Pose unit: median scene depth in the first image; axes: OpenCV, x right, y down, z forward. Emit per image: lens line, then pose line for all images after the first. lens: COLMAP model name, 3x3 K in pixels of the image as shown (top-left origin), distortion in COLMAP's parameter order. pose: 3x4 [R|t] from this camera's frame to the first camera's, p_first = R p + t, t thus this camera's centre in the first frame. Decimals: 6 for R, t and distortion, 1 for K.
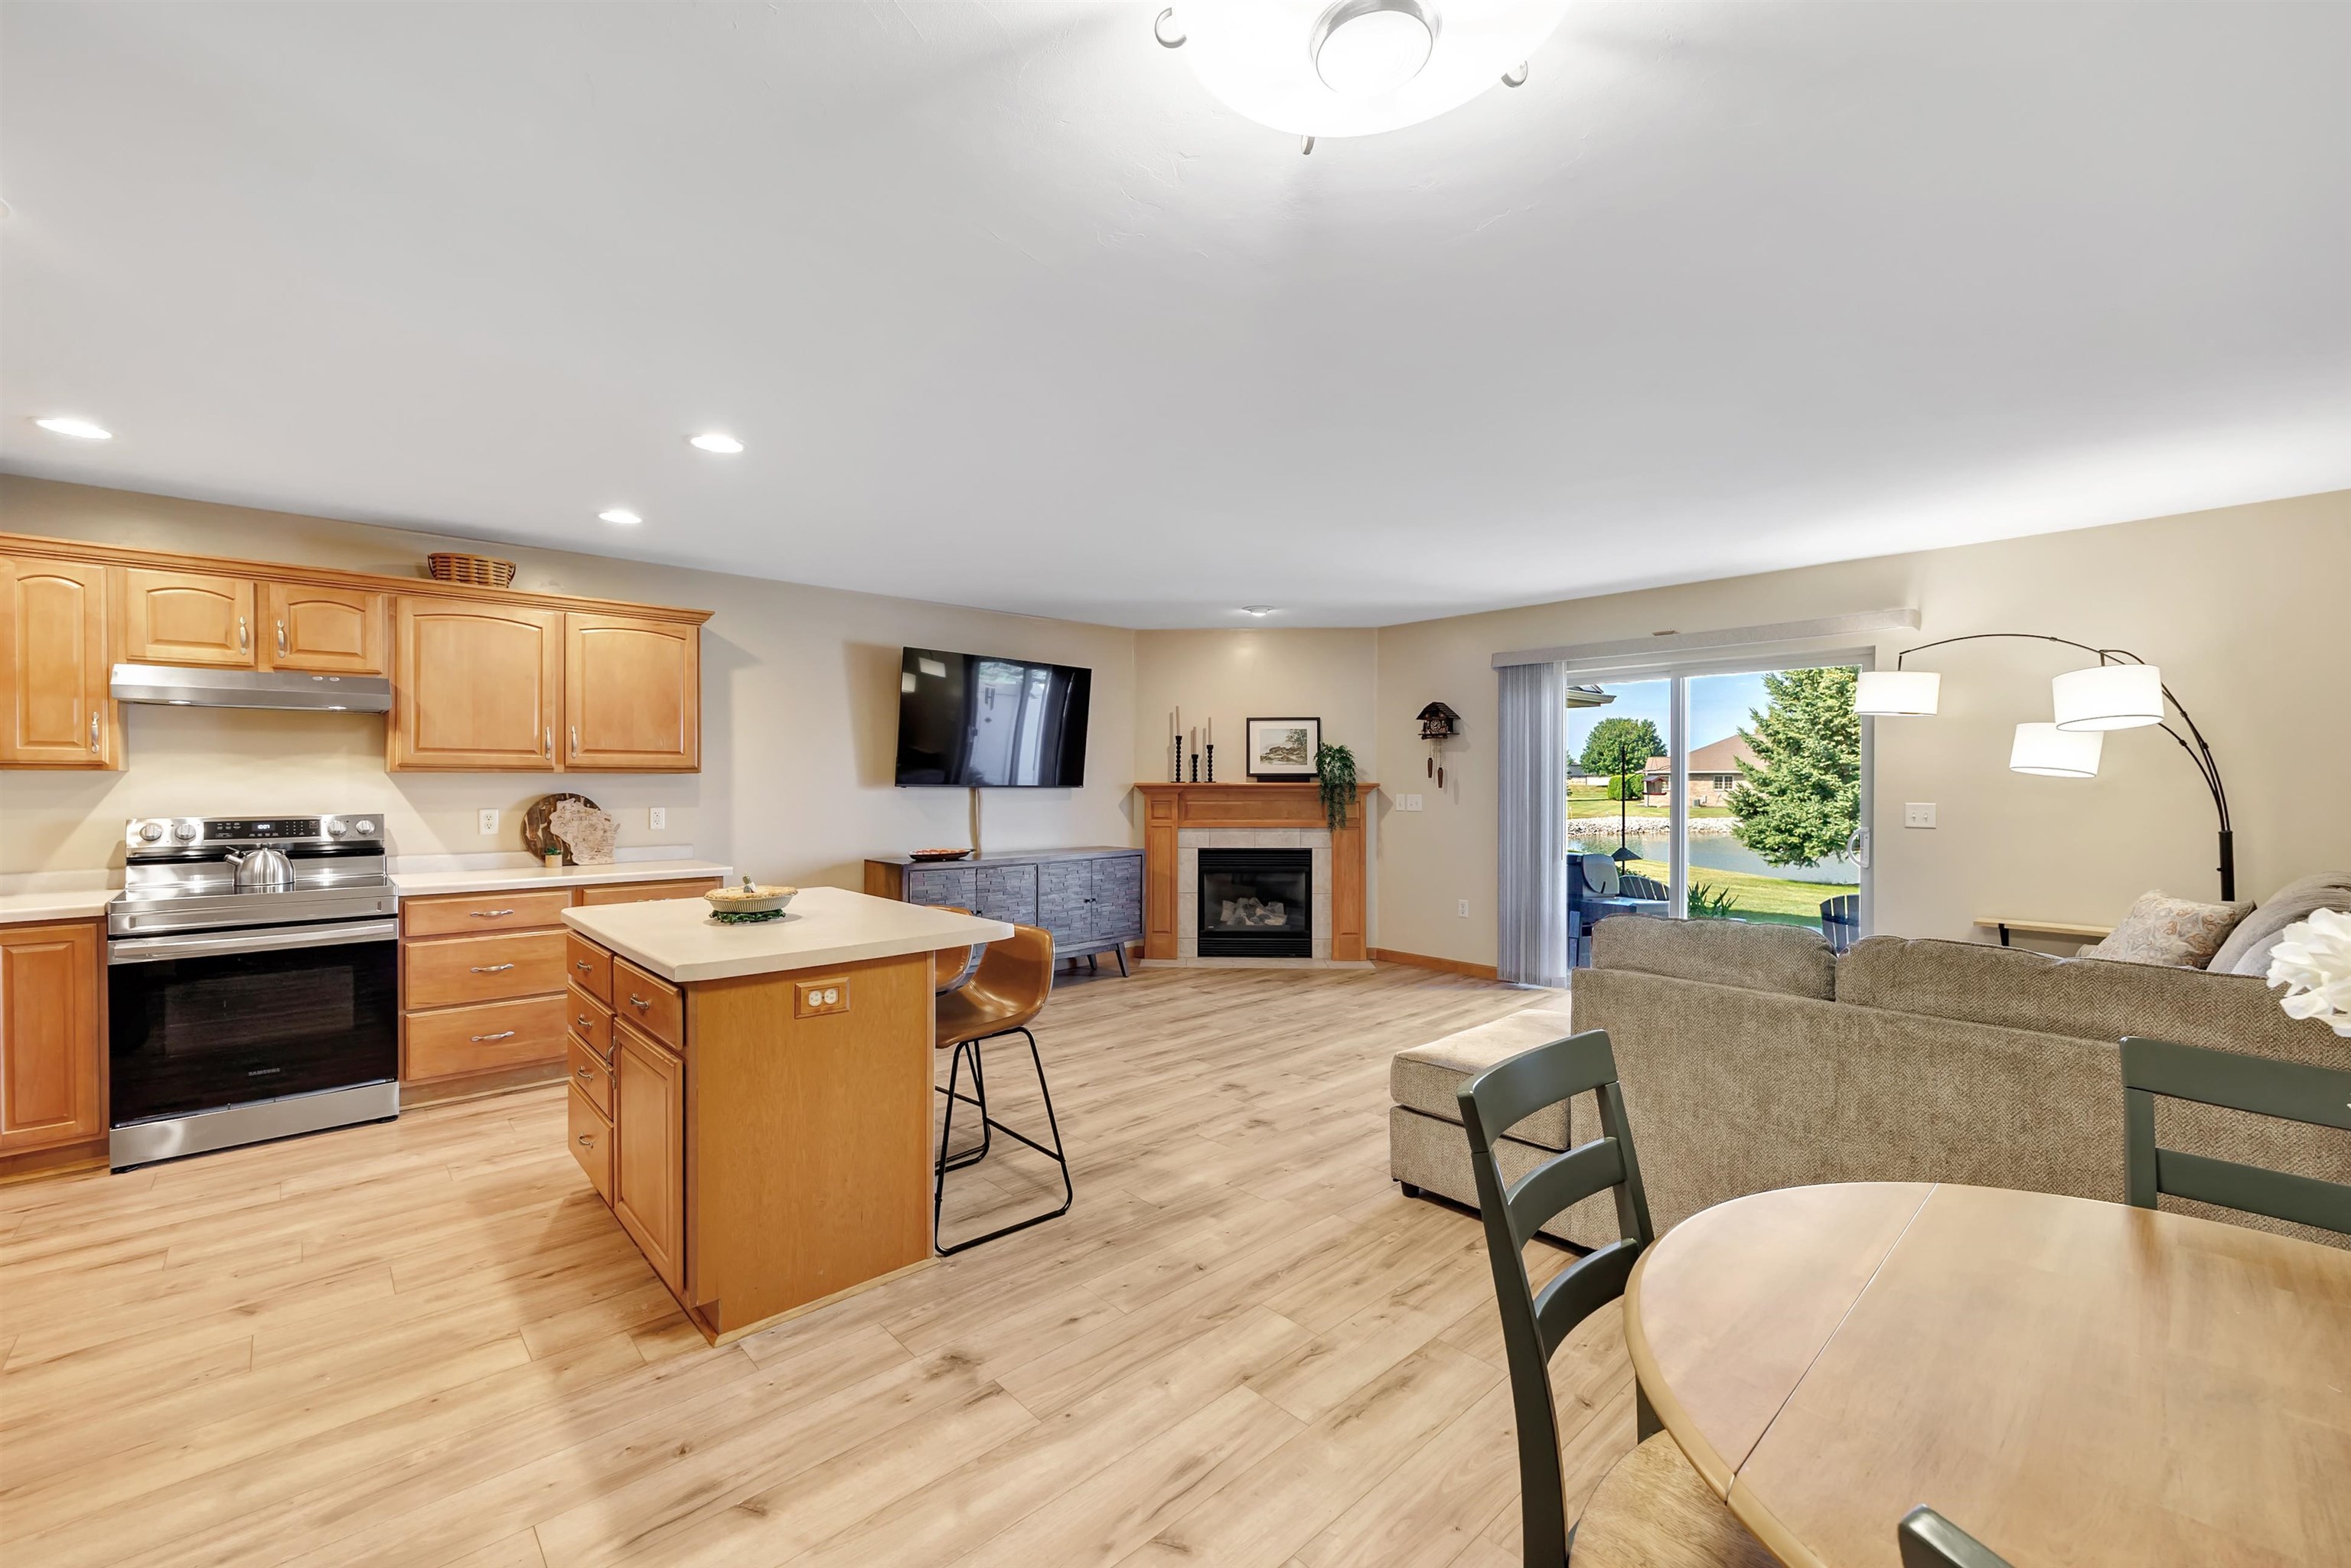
lens RADIAL K [[959.0, 0, 1145.0], [0, 959.0, 777.3], [0, 0, 1]] dist [-0.000633, 0.001139]
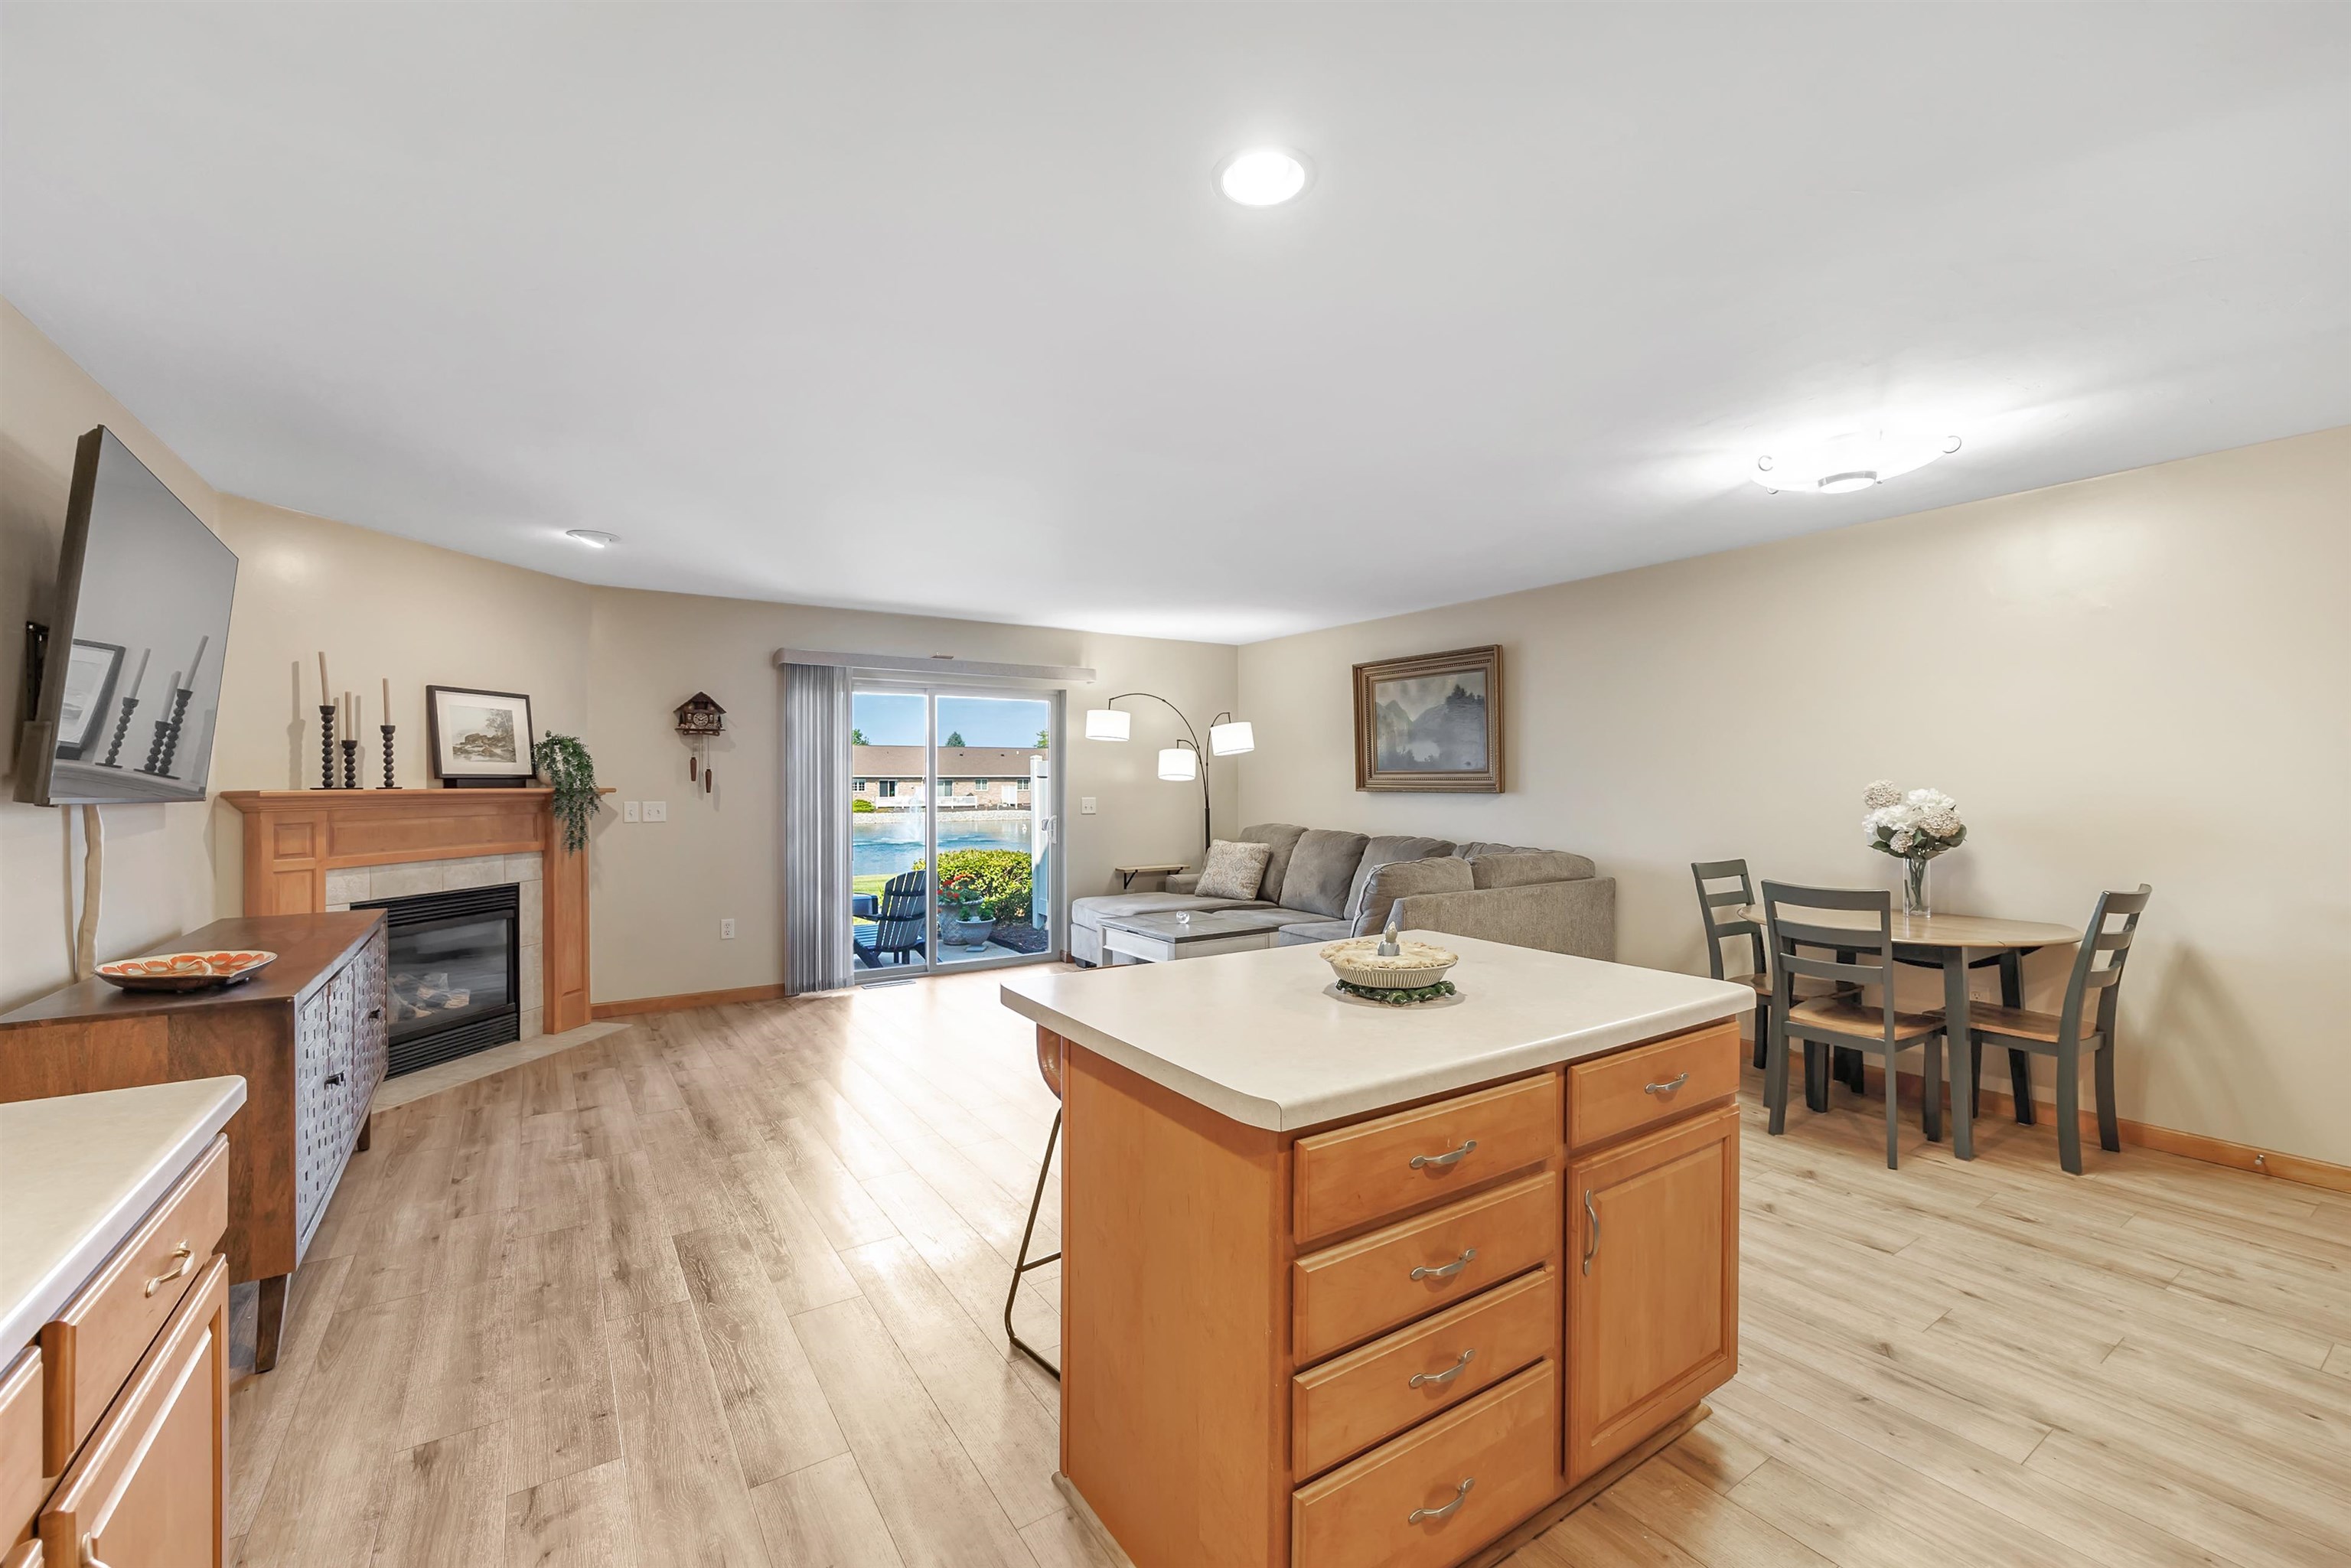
lens RADIAL K [[959.0, 0, 1166.1], [0, 959.0, 785.8], [0, 0, 1]] dist [-0.000633, 0.001139]
pose [[0.141113, -0.004812, 0.989982, -0.680939], [-0.000441, 0.999988, 0.004924, 0.000448], [-0.989993, -0.001131, 0.141109, 0.665606]]
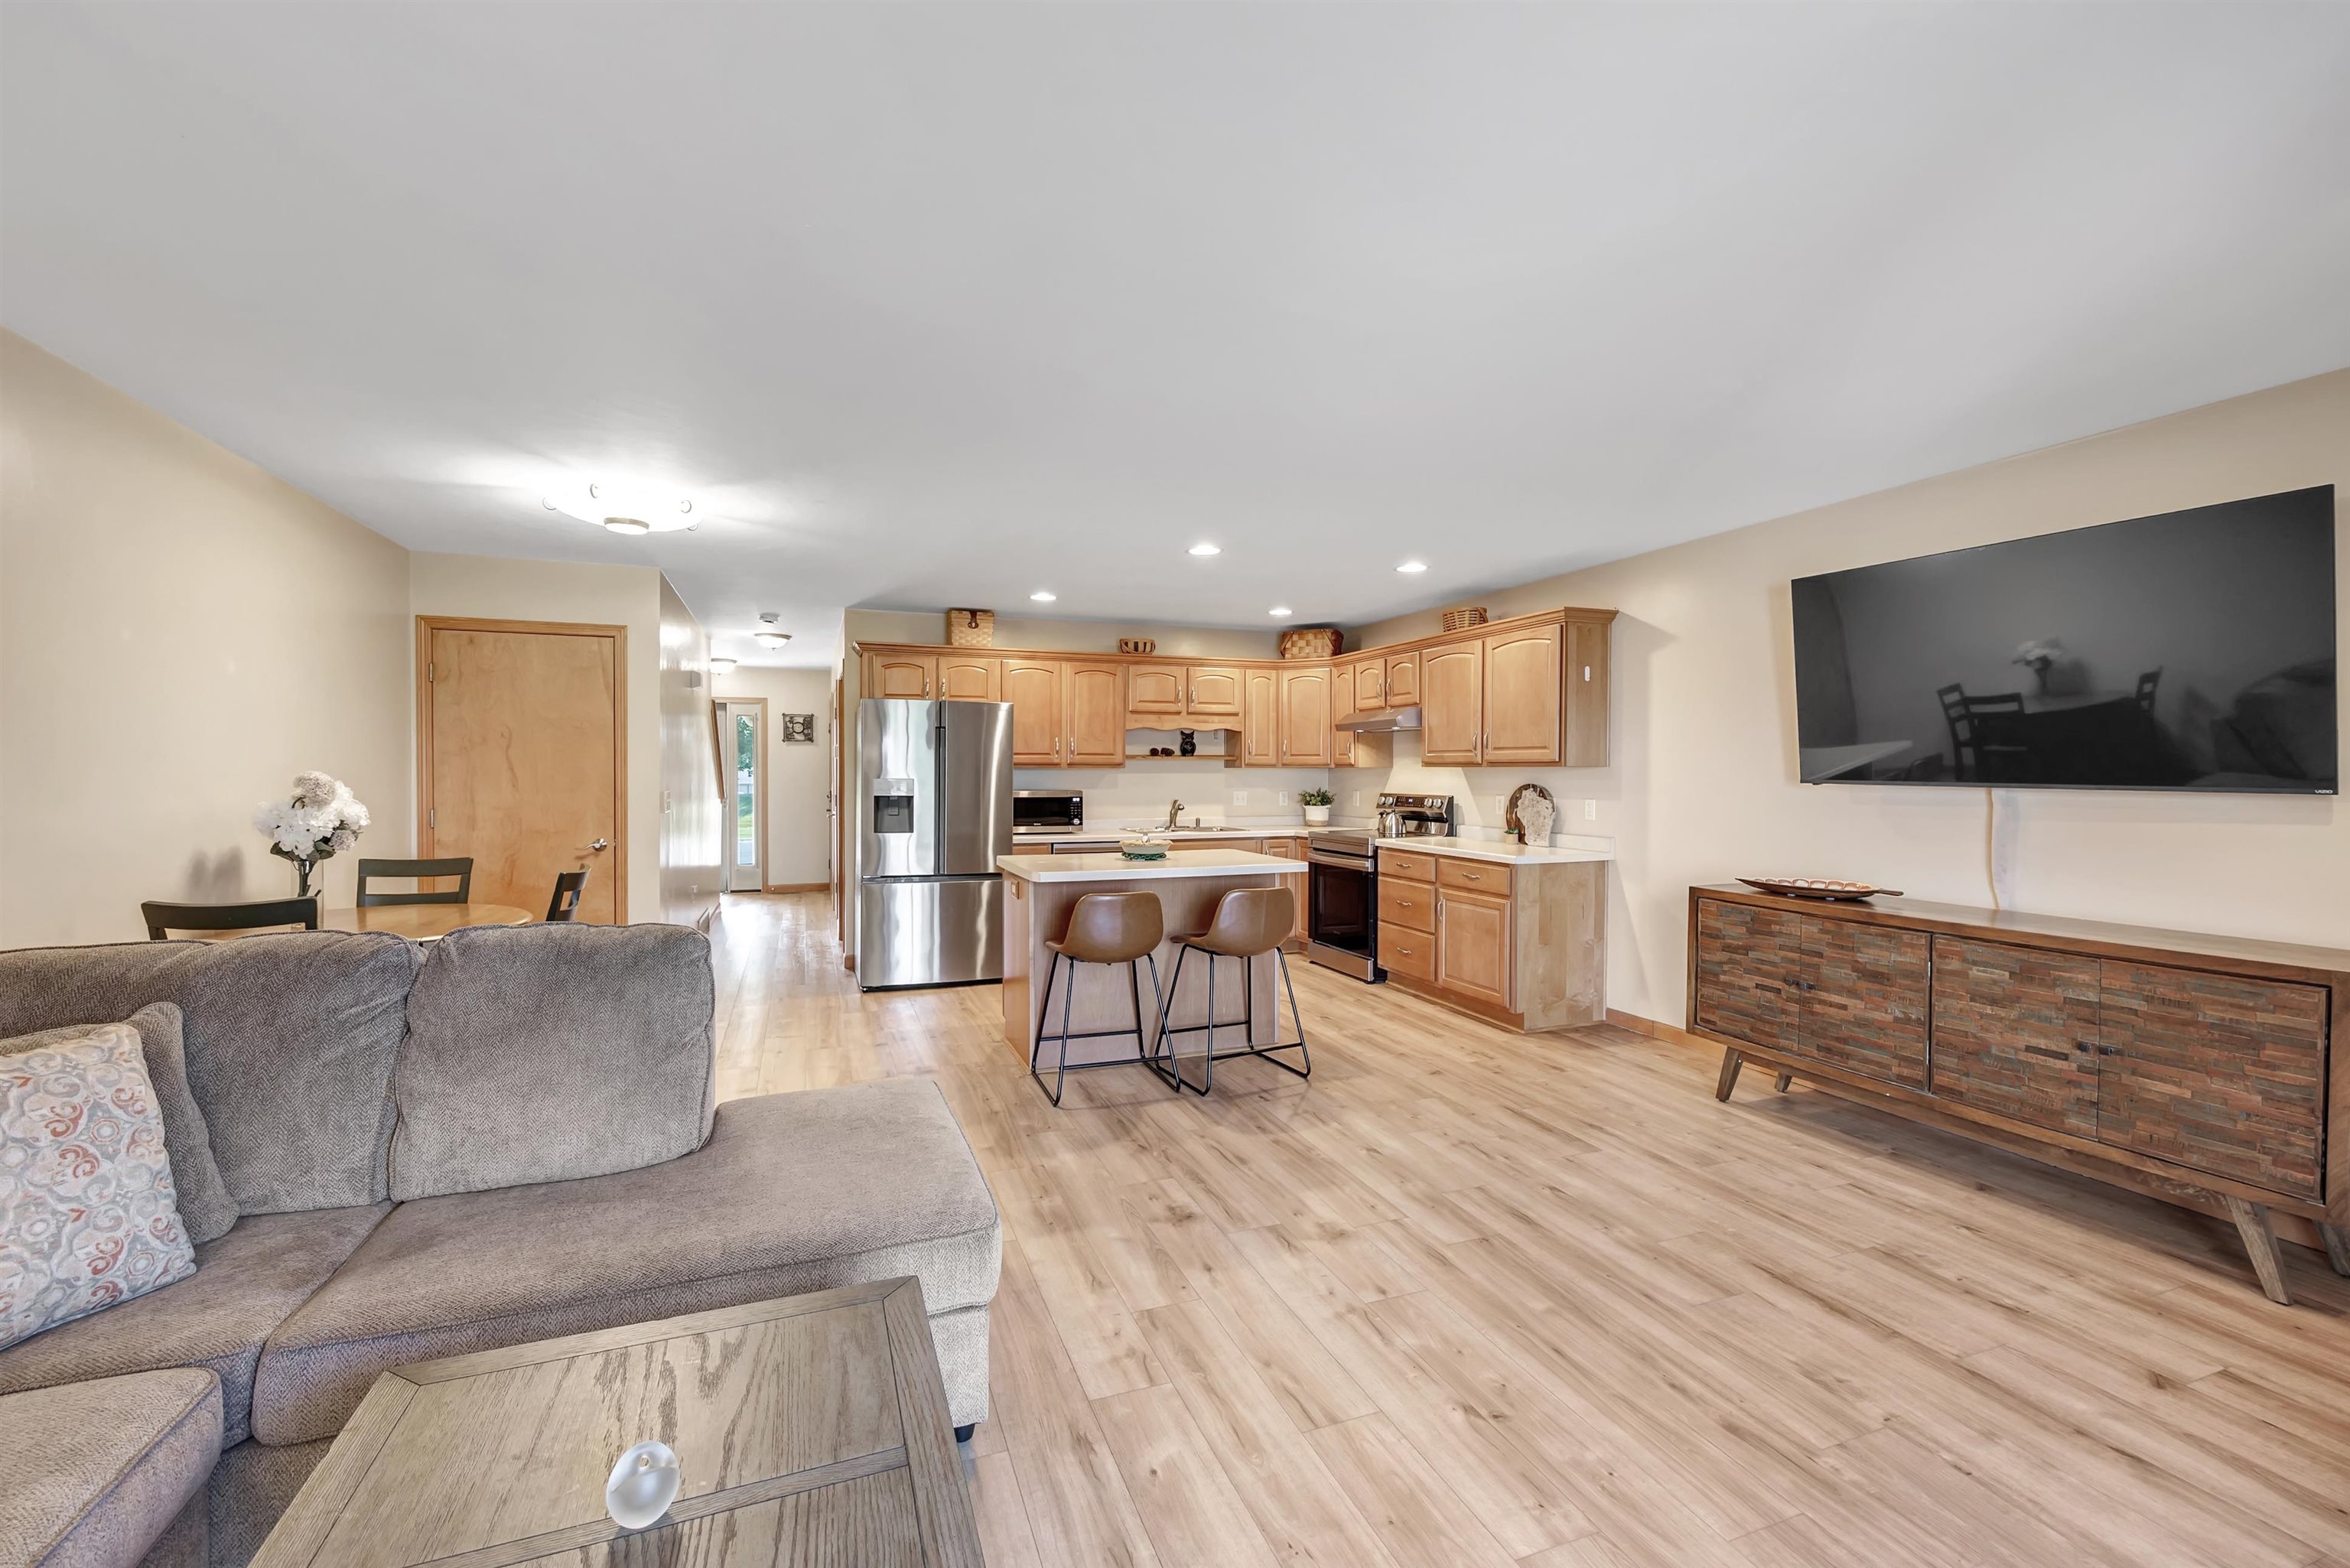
lens RADIAL K [[958.6, 0, 1174.3], [0, 958.6, 777.4], [0, 0, 1]] dist [-0.000633, 0.001139]
pose [[-0.353207, 0.005393, -0.935530, 0.675165], [0.000223, 0.999984, 0.005681, 0.001014], [0.935545, 0.001798, -0.353203, 1.013932]]
